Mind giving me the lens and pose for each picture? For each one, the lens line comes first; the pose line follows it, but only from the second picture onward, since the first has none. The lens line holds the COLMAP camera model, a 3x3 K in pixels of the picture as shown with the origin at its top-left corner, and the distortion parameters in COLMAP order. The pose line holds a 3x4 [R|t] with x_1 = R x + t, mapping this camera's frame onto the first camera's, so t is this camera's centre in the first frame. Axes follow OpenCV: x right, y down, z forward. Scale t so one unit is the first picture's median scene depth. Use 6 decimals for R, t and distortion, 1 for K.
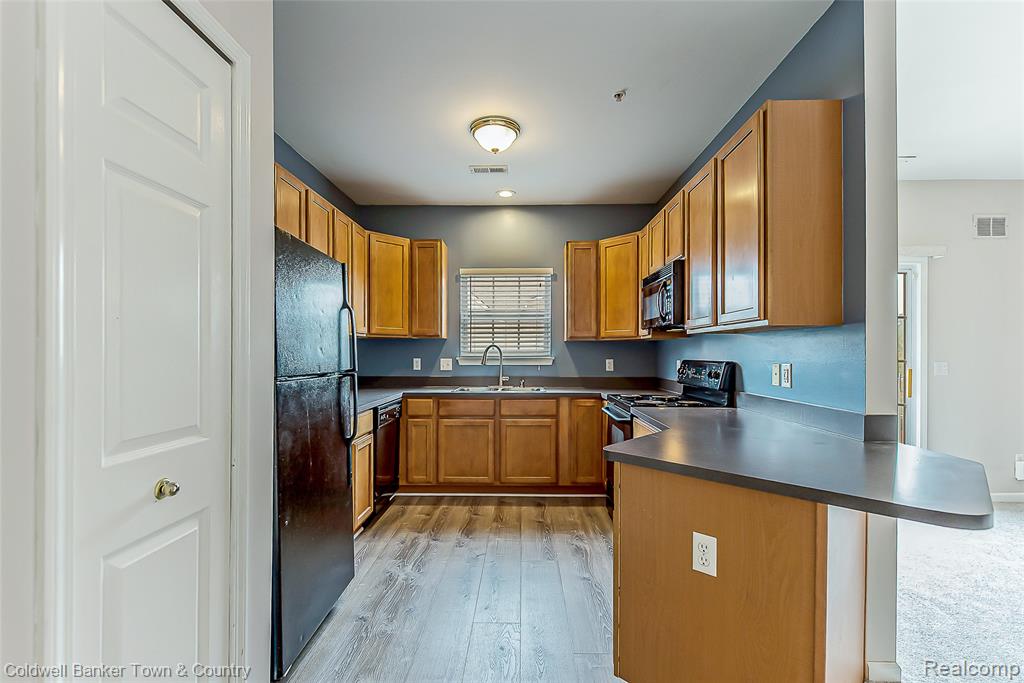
lens RADIAL K [[433.9, 0, 513.4], [0, 433.9, 351.3], [0, 0, 1]] dist [-0.004993, -0.001337]
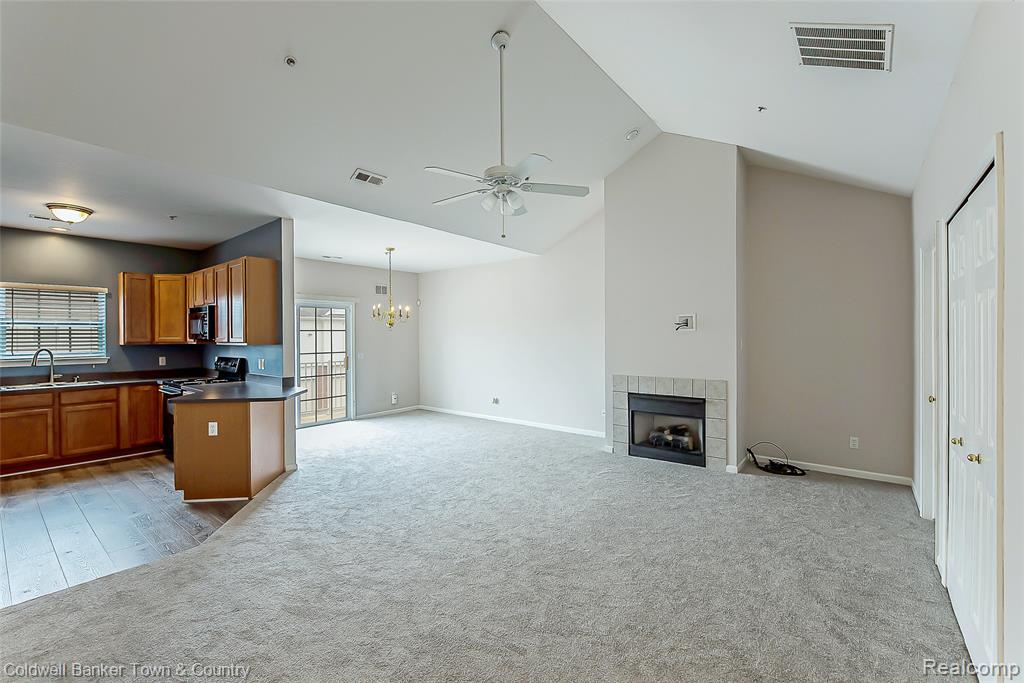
lens RADIAL K [[433.9, 0, 513.8], [0, 433.9, 340.6], [0, 0, 1]] dist [-0.004993, -0.001337]
pose [[0.604391, -0.010486, 0.796619, -0.233439], [0.001694, 0.999928, 0.011877, -0.055799], [-0.796686, -0.005829, 0.604366, -0.853522]]
